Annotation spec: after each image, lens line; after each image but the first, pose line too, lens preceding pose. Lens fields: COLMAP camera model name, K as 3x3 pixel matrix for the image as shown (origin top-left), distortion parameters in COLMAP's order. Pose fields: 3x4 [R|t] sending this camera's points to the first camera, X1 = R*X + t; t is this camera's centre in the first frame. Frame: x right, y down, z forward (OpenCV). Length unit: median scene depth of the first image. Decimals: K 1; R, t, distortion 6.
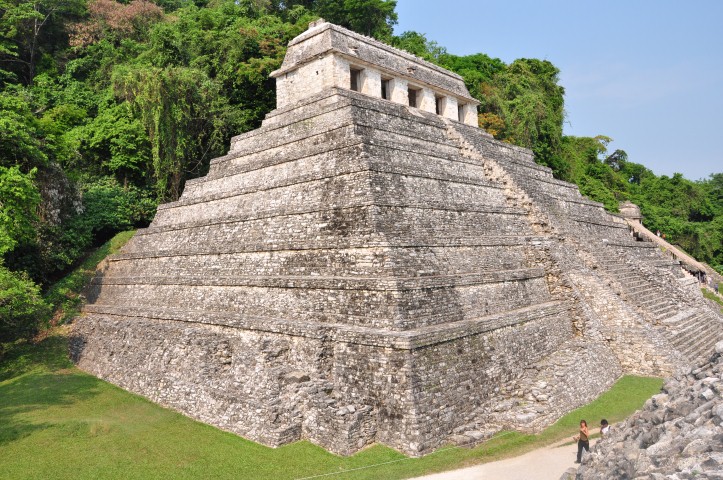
lens RADIAL K [[584.2, 0, 361.4], [0, 584.2, 239.3], [0, 0, 1]] dist [-0.130855, 0.051203]
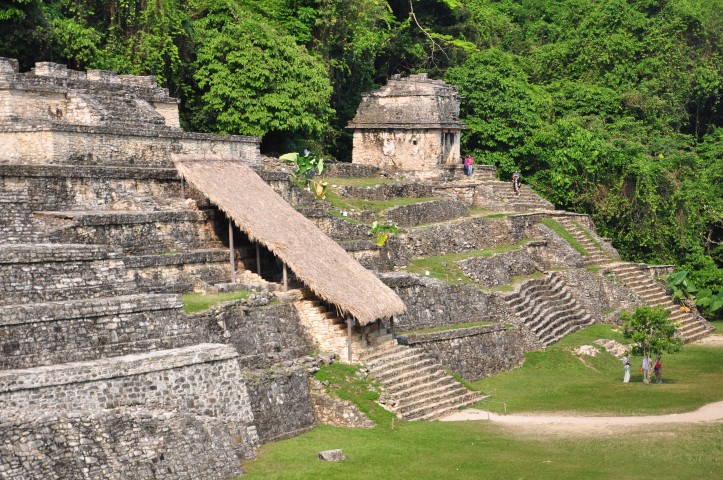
lens RADIAL K [[1869.9, 0, 361.1], [0, 1869.9, 241.6], [0, 0, 1]] dist [0.706911, 0.000000]
pose [[0.981974, 0.012526, 0.188602, 0.200672], [-0.024390, 0.997857, 0.060712, -0.031448], [-0.187437, -0.064217, 0.980175, -0.074033]]
